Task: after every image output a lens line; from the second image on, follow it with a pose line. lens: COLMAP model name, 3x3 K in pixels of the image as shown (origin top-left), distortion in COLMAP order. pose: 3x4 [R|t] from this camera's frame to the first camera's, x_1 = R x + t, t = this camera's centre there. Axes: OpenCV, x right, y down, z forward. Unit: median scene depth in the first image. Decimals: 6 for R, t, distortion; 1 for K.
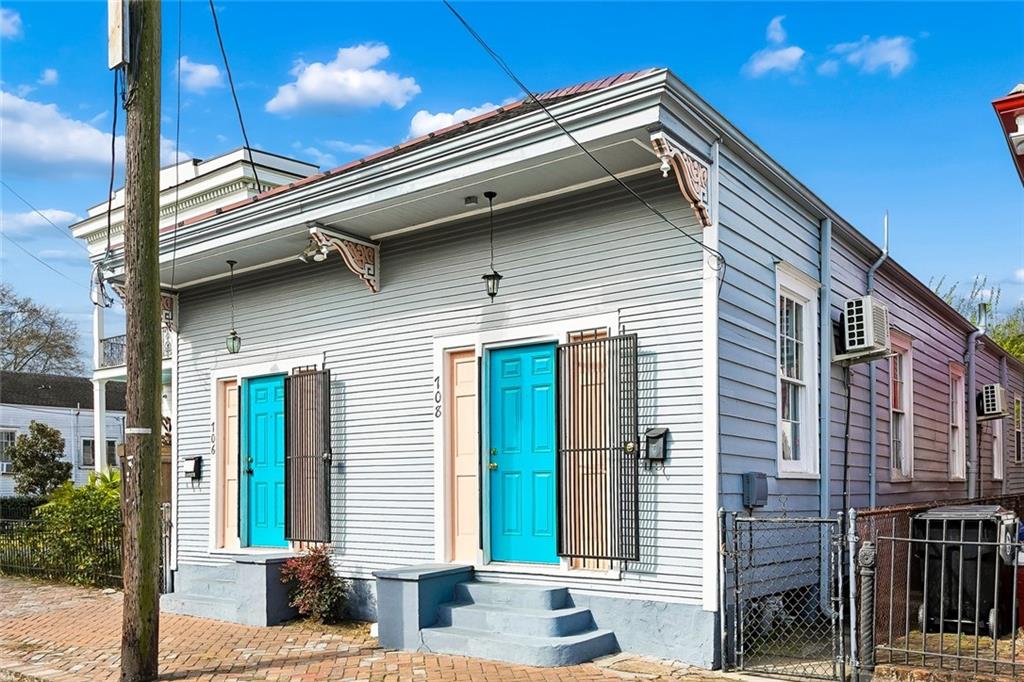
lens RADIAL K [[840.7, 0, 525.4], [0, 840.7, 364.3], [0, 0, 1]] dist [0.007334, 0.001937]
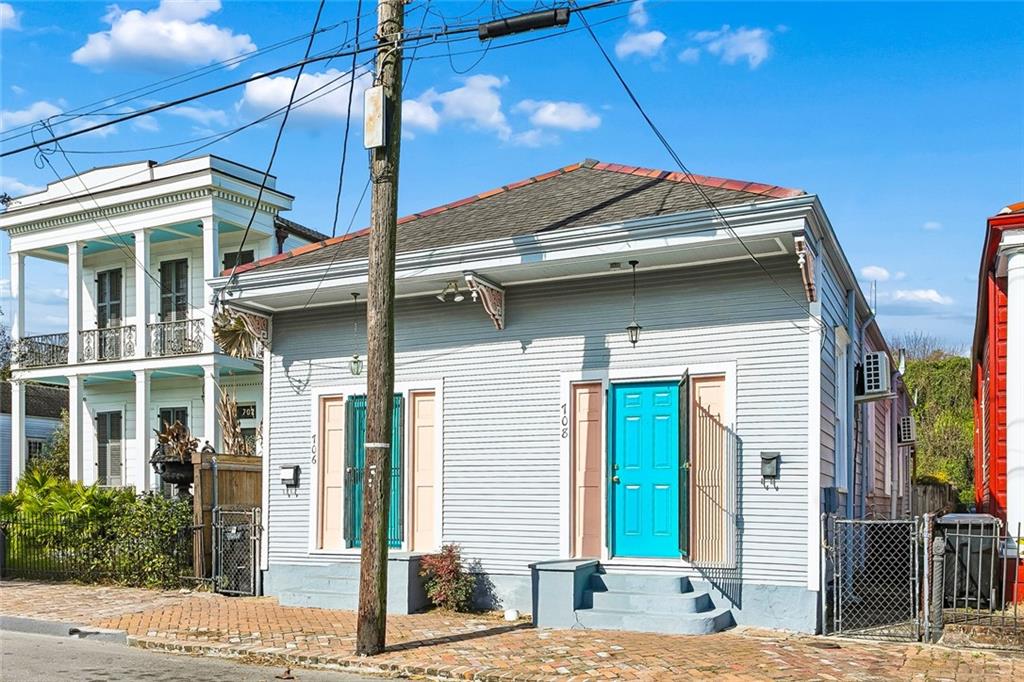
lens RADIAL K [[882.8, 0, 512.0], [0, 882.8, 341.0], [0, 0, 1]] dist [0.004162, -0.003001]
pose [[0.982868, 0.044311, 0.178907, -0.457347], [-0.037893, 0.998515, -0.039130, -0.026063], [-0.180375, 0.031680, 0.983088, -0.268208]]
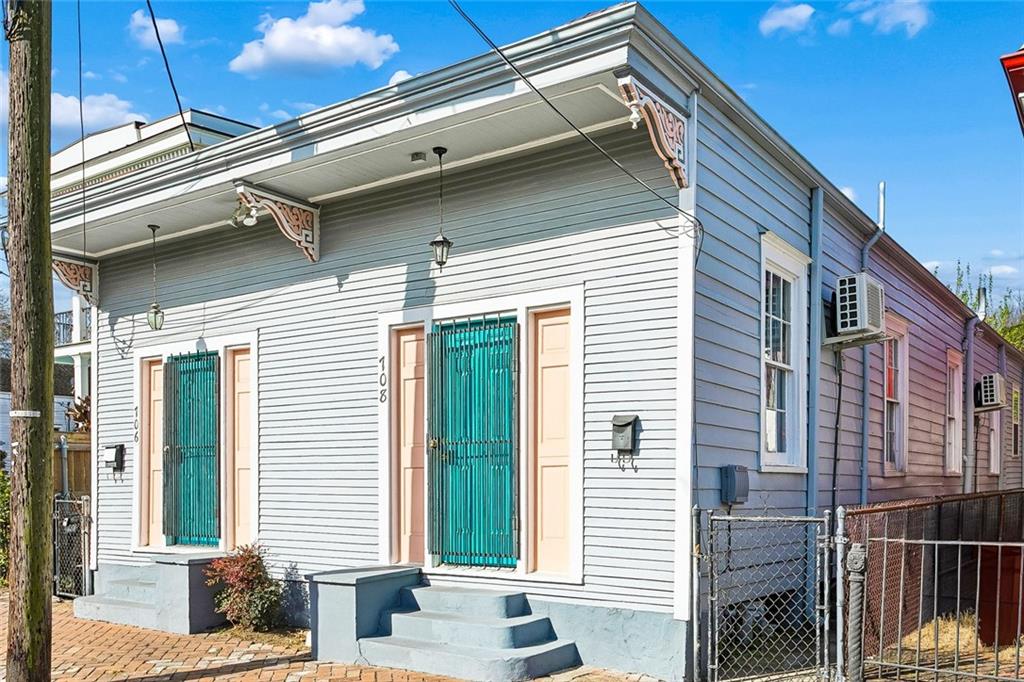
lens RADIAL K [[900.9, 0, 513.8], [0, 900.9, 364.2], [0, 0, 1]] dist [-0.003614, -0.000364]
pose [[0.999810, 0.007250, 0.018095, 0.019310], [-0.007556, 0.999829, 0.016906, 0.005978], [-0.017969, -0.017040, 0.999693, 0.045832]]
